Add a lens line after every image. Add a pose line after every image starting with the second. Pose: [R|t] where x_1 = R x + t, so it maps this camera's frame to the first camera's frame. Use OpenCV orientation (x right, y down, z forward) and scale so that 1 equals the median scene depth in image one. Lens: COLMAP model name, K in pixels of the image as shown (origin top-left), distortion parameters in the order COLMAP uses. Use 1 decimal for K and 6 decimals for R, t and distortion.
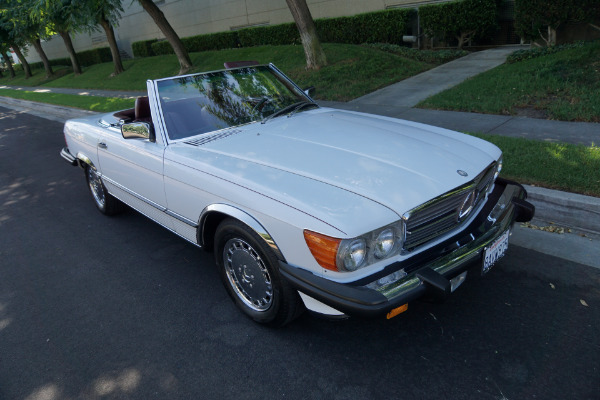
lens RADIAL K [[404.1, 0, 283.7], [0, 404.1, 203.8], [0, 0, 1]] dist [-0.122517, 0.076168]
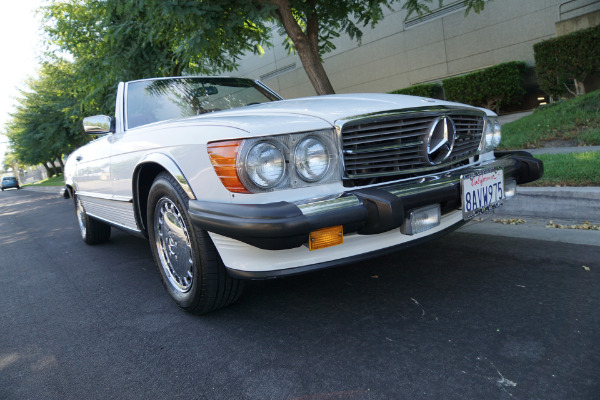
lens RADIAL K [[404.1, 0, 283.6], [0, 404.1, 201.9], [0, 0, 1]] dist [-0.122517, 0.076168]
pose [[0.994373, -0.020899, -0.103854, 0.215148], [-0.003723, 0.972848, -0.231416, 0.275093], [0.105870, 0.230500, 0.967296, 0.217933]]
